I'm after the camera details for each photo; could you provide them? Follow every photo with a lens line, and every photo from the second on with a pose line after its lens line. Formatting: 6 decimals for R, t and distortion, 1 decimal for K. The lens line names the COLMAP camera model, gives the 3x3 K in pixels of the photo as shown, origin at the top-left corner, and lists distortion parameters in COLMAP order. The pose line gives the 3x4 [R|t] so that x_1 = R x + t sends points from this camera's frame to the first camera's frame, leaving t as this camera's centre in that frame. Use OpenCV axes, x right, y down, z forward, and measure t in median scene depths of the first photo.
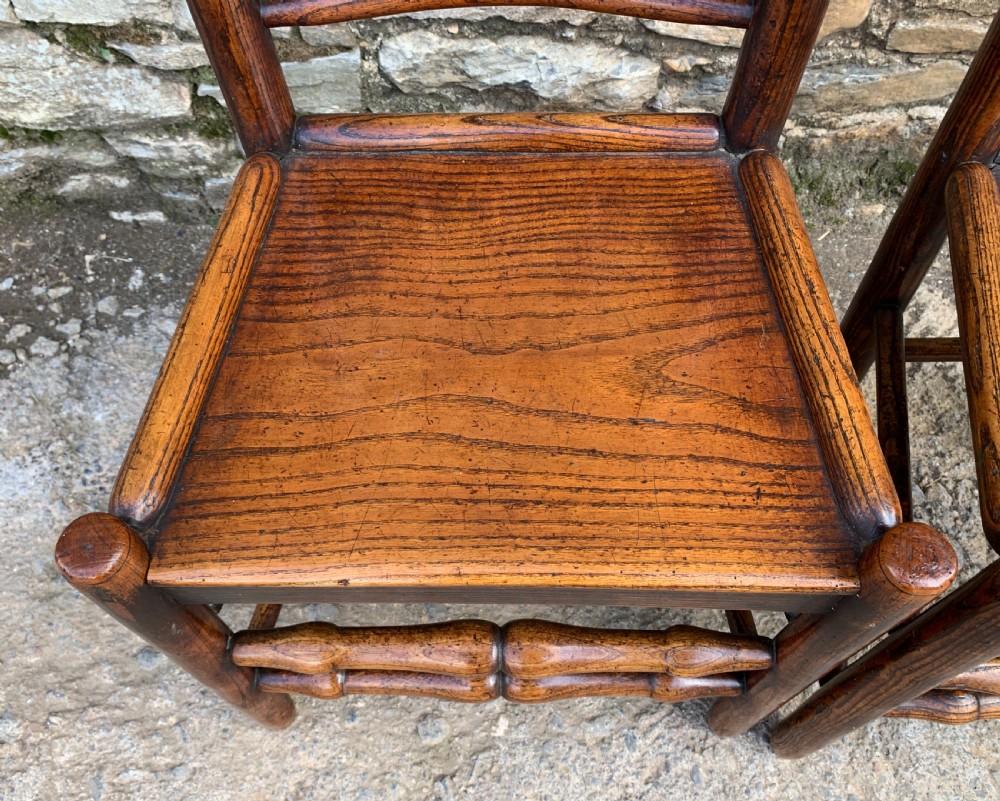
lens RADIAL K [[878.5, 0, 506.9], [0, 878.5, 419.8], [0, 0, 1]] dist [0.031997, -0.032650]
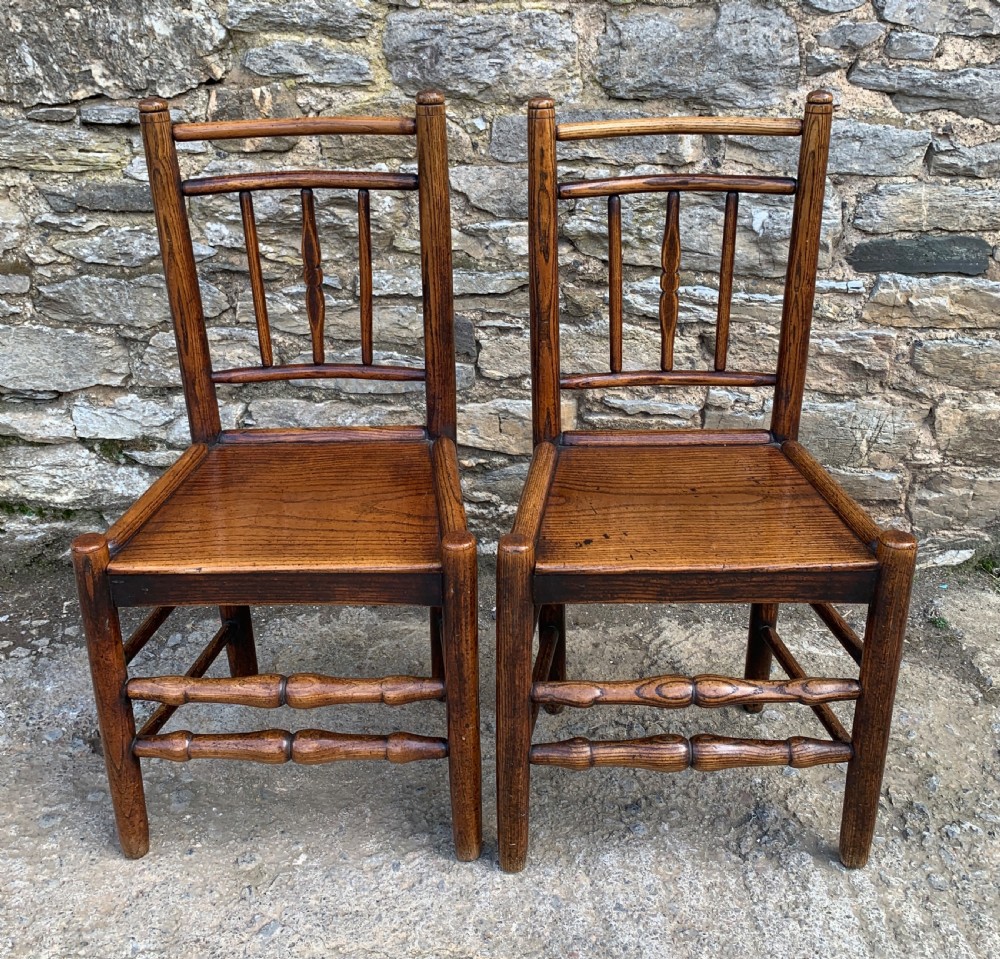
lens RADIAL K [[1085.3, 0, 503.7], [0, 1085.3, 366.4], [0, 0, 1]] dist [0.035943, 0.000000]
pose [[0.999781, -0.007152, -0.019675, 0.311938], [-0.007125, 0.767490, -0.641021, 0.773470], [0.019685, 0.641020, 0.767271, -0.677957]]
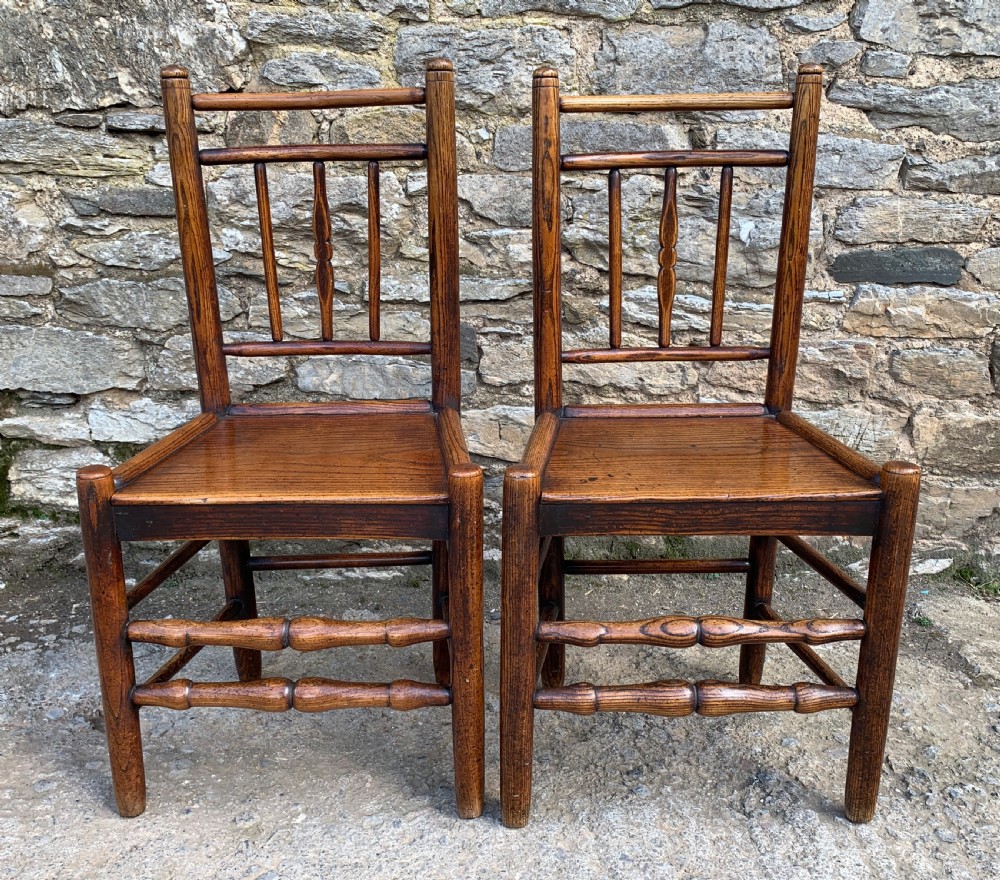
lens RADIAL K [[971.0, 0, 505.2], [0, 971.0, 426.1], [0, 0, 1]] dist [0.027934, 0.000000]
pose [[0.999985, -0.002719, -0.004713, 0.283841], [-0.001386, 0.710339, -0.703859, 0.885466], [0.005261, 0.703855, 0.710324, -0.400982]]
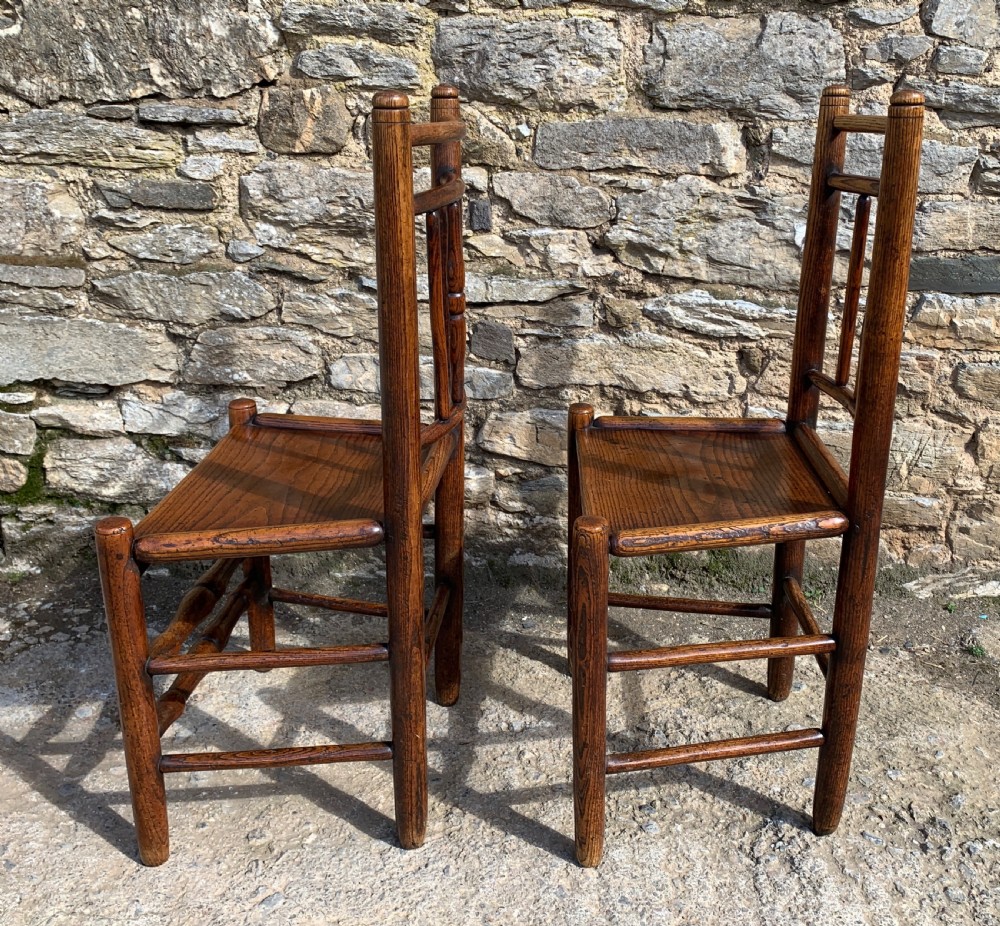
lens RADIAL K [[1061.4, 0, 527.5], [0, 1061.4, 409.4], [0, 0, 1]] dist [0.034398, 0.000000]
pose [[0.997273, 0.027558, -0.068461, 0.382485], [-0.065979, 0.748525, -0.659816, 0.841442], [0.033062, 0.662534, 0.748302, -0.576815]]
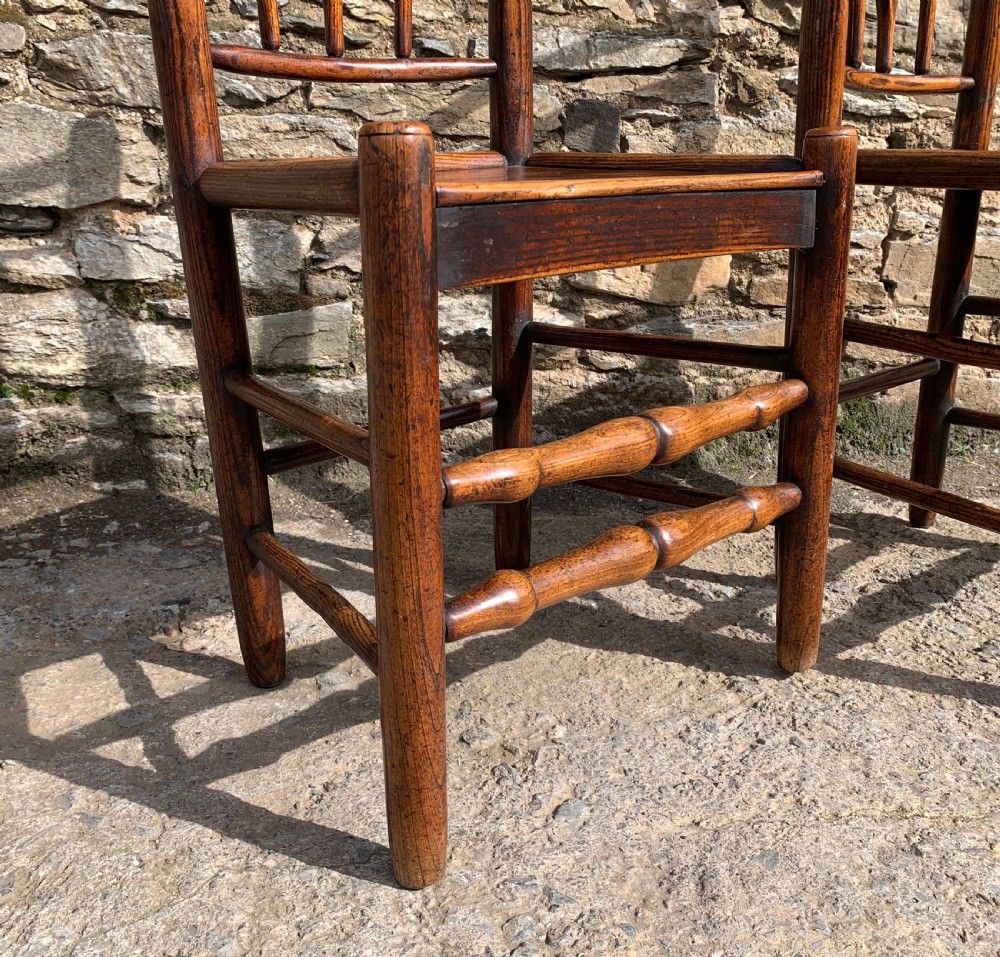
lens RADIAL K [[1014.8, 0, 448.4], [0, 1014.8, 478.7], [0, 0, 1]] dist [0.015996, 0.000000]
pose [[0.993162, -0.039106, 0.110003, -0.197026], [0.104629, 0.716166, -0.690042, 0.779187], [-0.051796, 0.696833, 0.715361, 0.134106]]
